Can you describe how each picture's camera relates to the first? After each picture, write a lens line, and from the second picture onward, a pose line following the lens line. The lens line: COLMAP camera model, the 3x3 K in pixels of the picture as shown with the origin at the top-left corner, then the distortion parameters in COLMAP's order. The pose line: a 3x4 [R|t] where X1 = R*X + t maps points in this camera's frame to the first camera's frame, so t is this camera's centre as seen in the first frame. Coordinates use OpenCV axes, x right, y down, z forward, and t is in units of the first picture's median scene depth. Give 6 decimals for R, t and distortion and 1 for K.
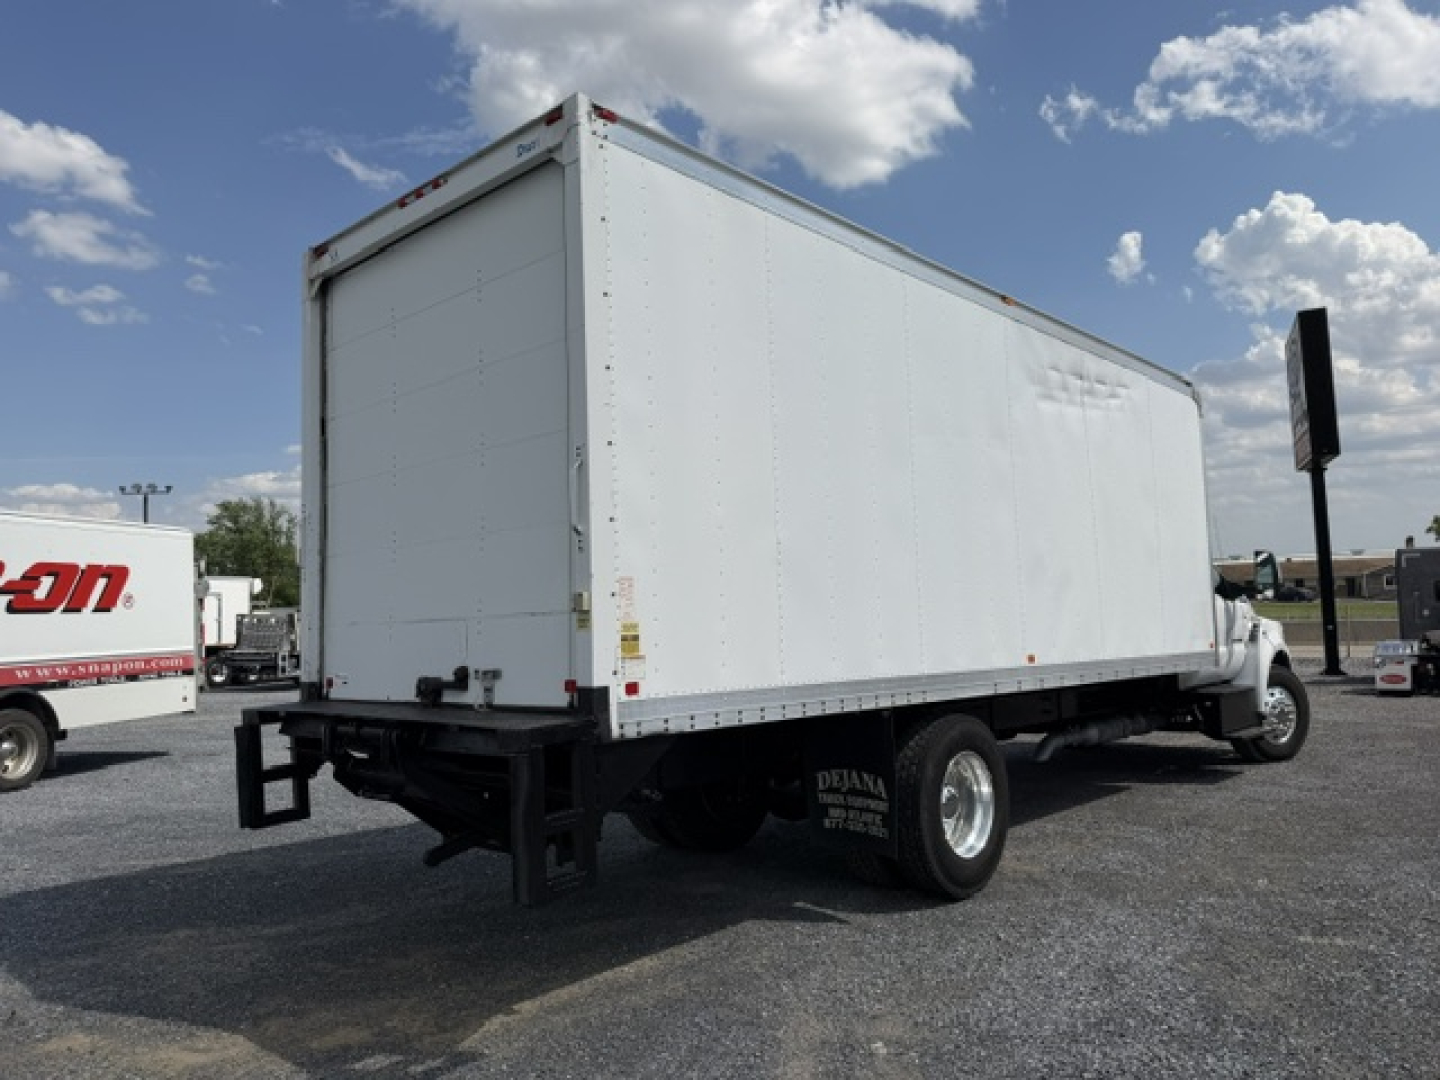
lens RADIAL K [[1013.7, 0, 720.0], [0, 1013.7, 540.0], [0, 0, 1]] dist [0.034719, -0.040401]
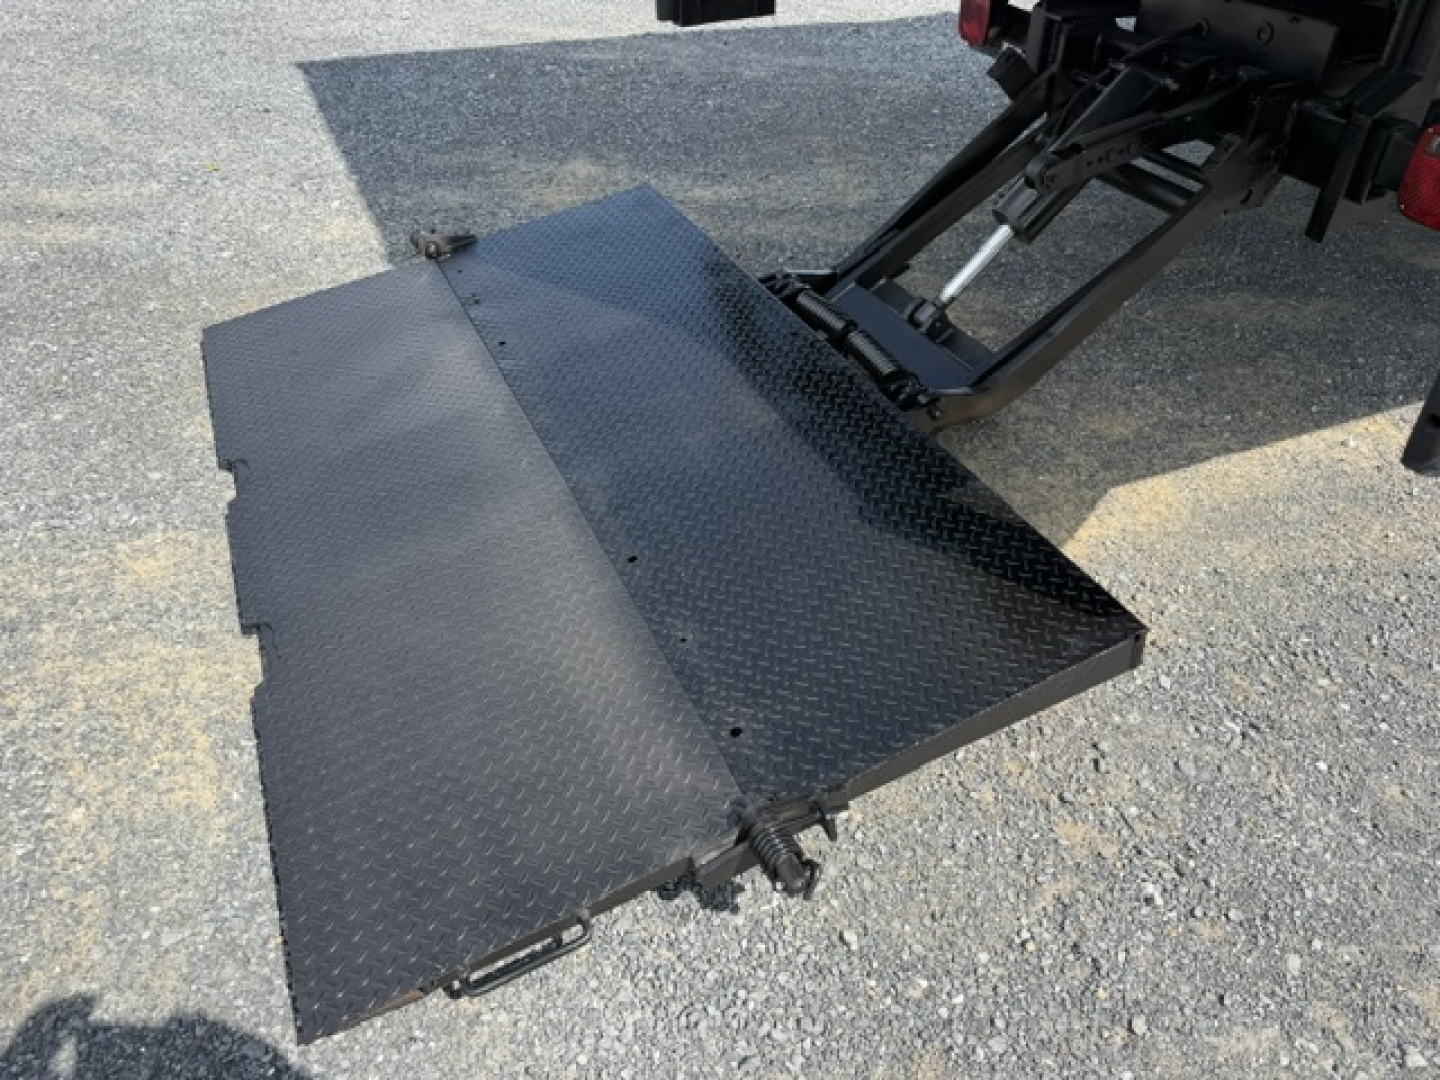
lens RADIAL K [[1013.7, 0, 720.0], [0, 1013.7, 540.0], [0, 0, 1]] dist [0.034719, -0.040401]
pose [[0.920579, 0.287023, -0.264864, -0.234334], [-0.029198, 0.726849, 0.686176, 0.120103], [0.389464, -0.623945, 0.677503, 0.511117]]
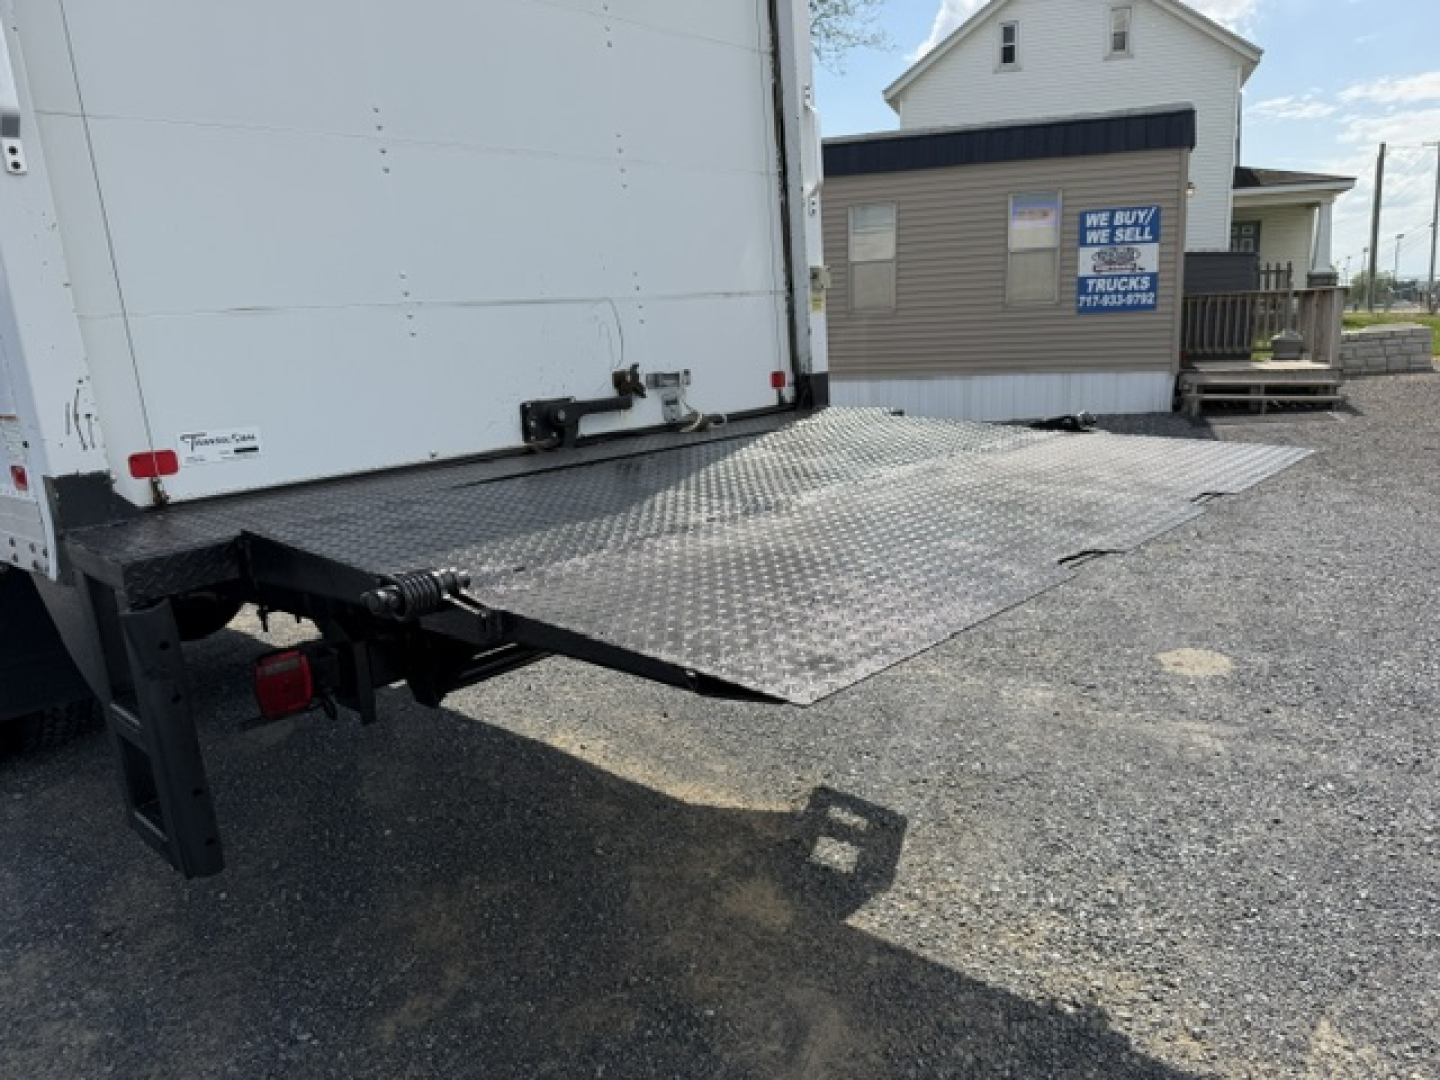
lens RADIAL K [[1013.7, 0, 720.0], [0, 1013.7, 540.0], [0, 0, 1]] dist [0.034719, -0.040401]
pose [[-0.033889, -0.174031, 0.984157, -0.878563], [-0.027046, 0.984522, 0.173164, 0.110409], [-0.999060, -0.020749, -0.038071, 0.920588]]
